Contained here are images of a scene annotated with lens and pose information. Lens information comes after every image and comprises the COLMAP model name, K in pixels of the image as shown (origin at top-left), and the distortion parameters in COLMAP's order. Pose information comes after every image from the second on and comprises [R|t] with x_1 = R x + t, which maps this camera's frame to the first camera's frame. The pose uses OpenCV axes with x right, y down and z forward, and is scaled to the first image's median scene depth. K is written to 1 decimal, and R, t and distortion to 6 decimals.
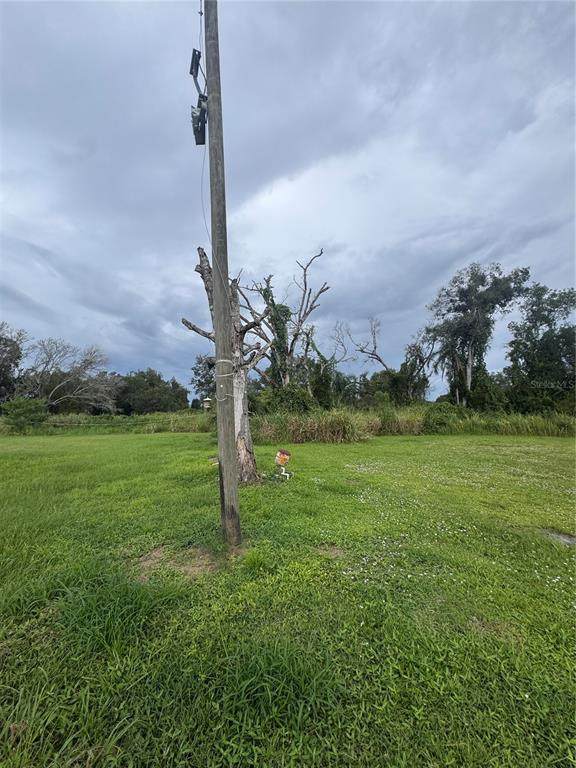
lens RADIAL K [[327.2, 0, 288.0], [0, 327.2, 384.0], [0, 0, 1]] dist [-0.001960, -0.000109]
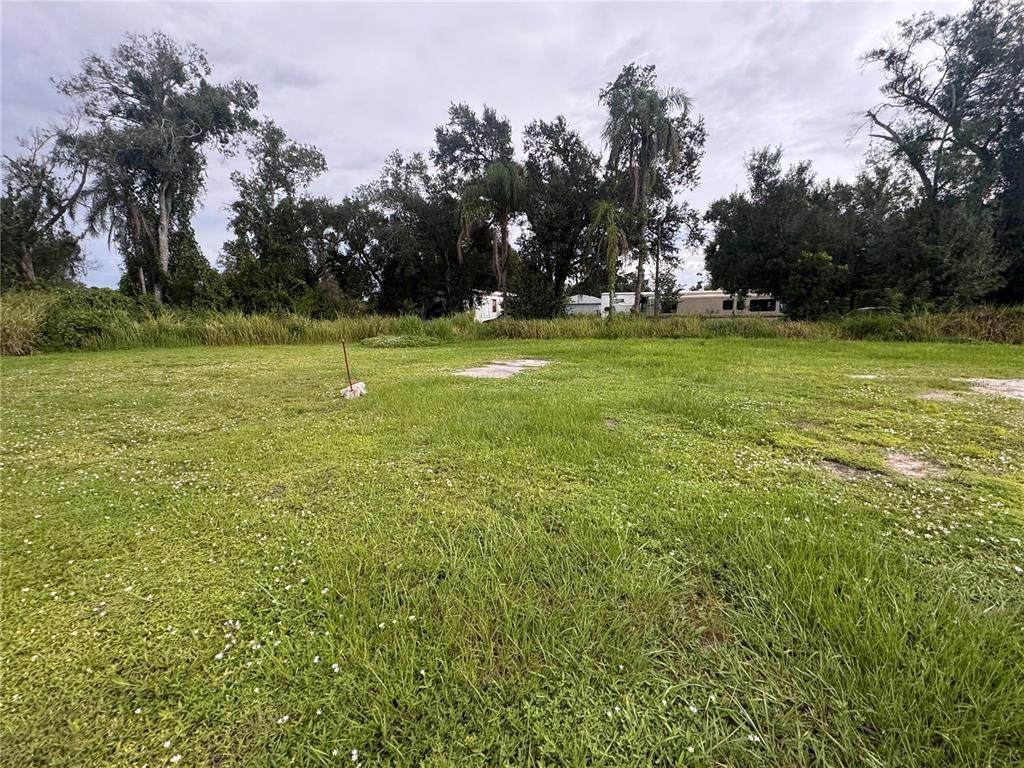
lens RADIAL K [[436.3, 0, 512.0], [0, 436.3, 384.0], [0, 0, 1]] dist [-0.001960, -0.000109]
pose [[0.445857, -0.126049, 0.886185, 0.113701], [-0.088774, 0.978927, 0.183904, 0.015670], [-0.890691, -0.160665, 0.425272, 0.081216]]
